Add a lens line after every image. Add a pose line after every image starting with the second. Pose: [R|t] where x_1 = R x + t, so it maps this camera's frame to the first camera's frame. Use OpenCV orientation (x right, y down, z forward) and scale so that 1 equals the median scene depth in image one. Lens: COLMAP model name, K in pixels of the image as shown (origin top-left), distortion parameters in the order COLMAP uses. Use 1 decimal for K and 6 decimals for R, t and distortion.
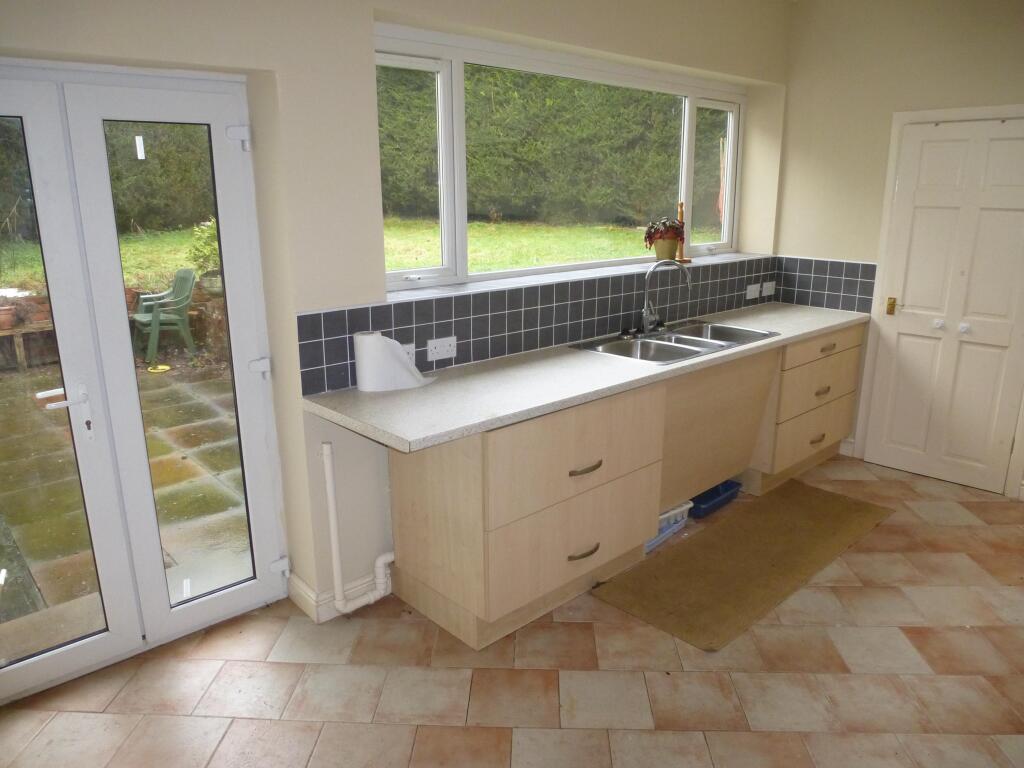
lens RADIAL K [[732.0, 0, 512.3], [0, 732.0, 384.8], [0, 0, 1]] dist [-0.071159, 0.029656]
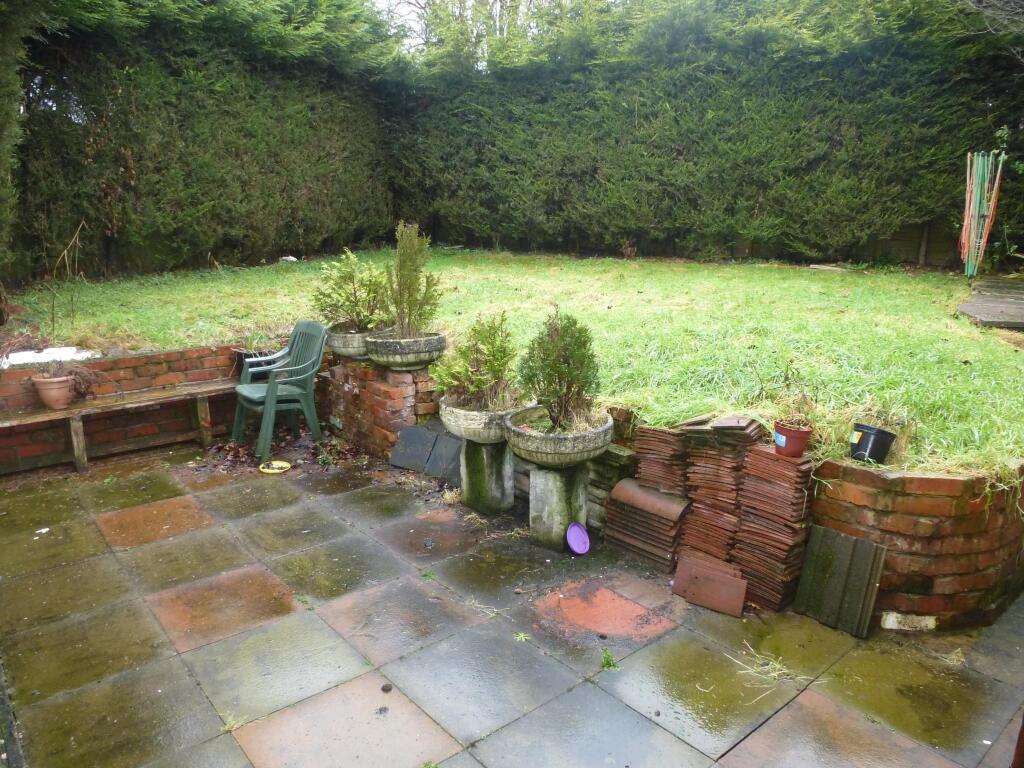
lens RADIAL K [[732.0, 0, 513.8], [0, 732.0, 388.2], [0, 0, 1]] dist [-0.071159, 0.029656]
pose [[0.999125, 0.007616, -0.041123, -0.361182], [-0.009359, 0.999058, -0.042369, -0.108761], [0.040762, 0.042717, 0.998255, 0.482487]]
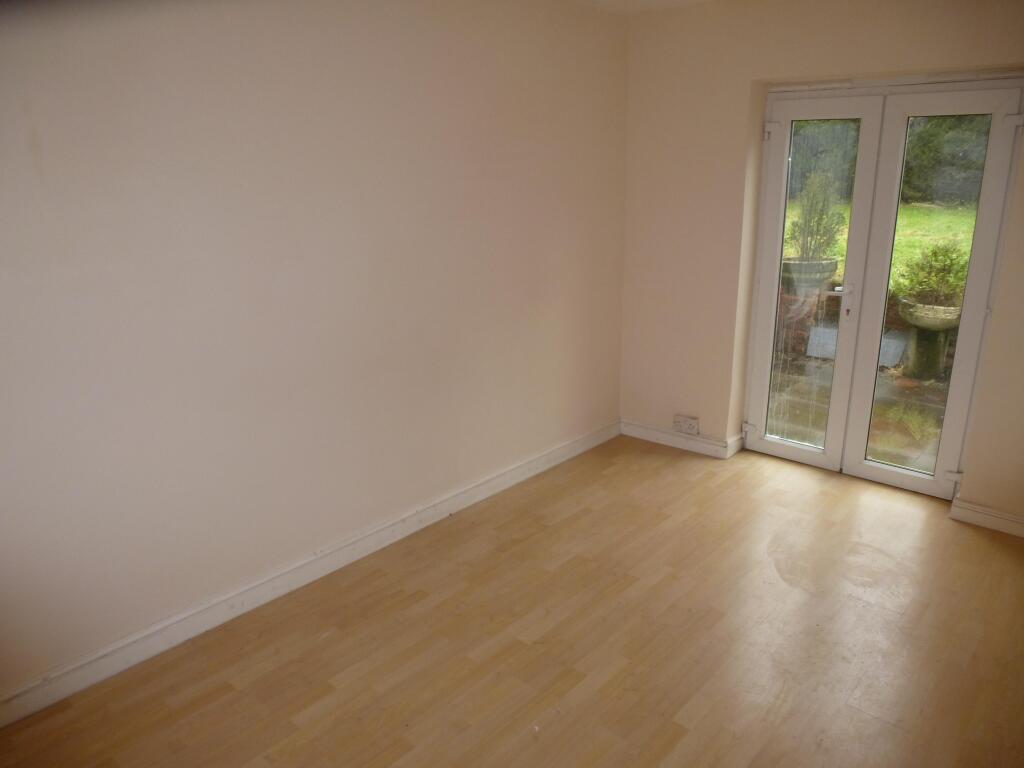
lens RADIAL K [[732.0, 0, 510.1], [0, 732.0, 385.4], [0, 0, 1]] dist [-0.071159, 0.029656]
pose [[0.995423, -0.037835, 0.087753, -1.308256], [0.035351, 0.998934, 0.029687, -0.044981], [-0.088783, -0.026449, 0.995700, 0.189218]]
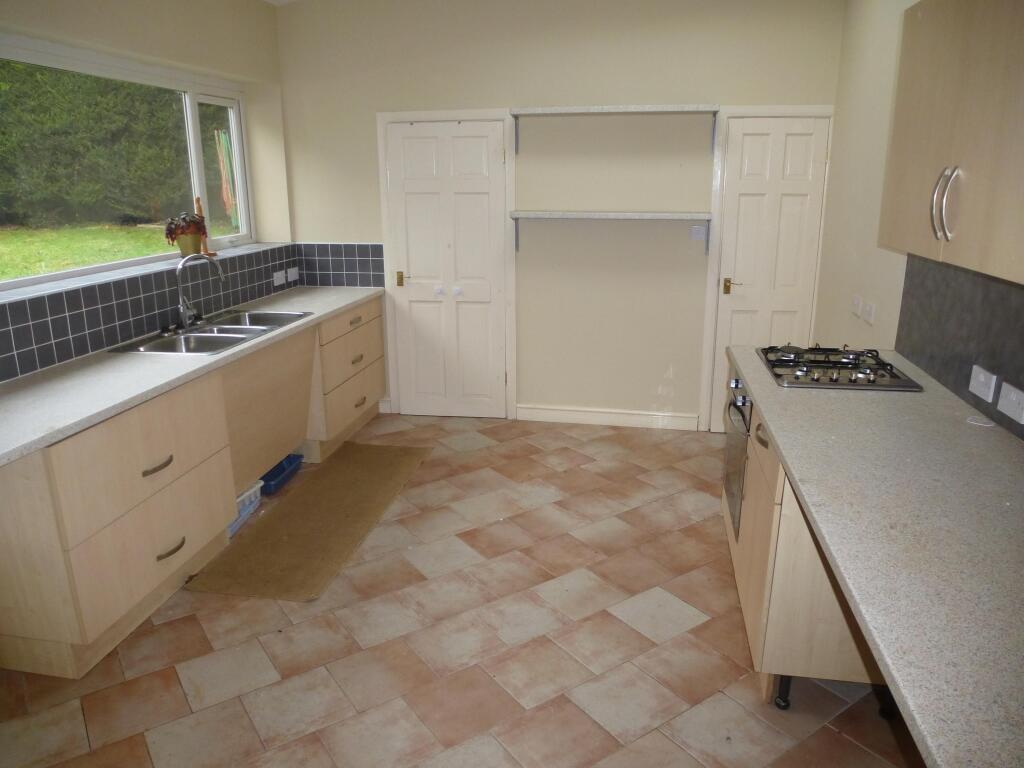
lens RADIAL K [[732.0, 0, 506.8], [0, 732.0, 381.4], [0, 0, 1]] dist [-0.071159, 0.029656]
pose [[0.799891, -0.165283, 0.576937, -0.038706], [0.160902, 0.985196, 0.059161, 0.010662], [-0.578174, 0.045508, 0.814643, -0.050075]]
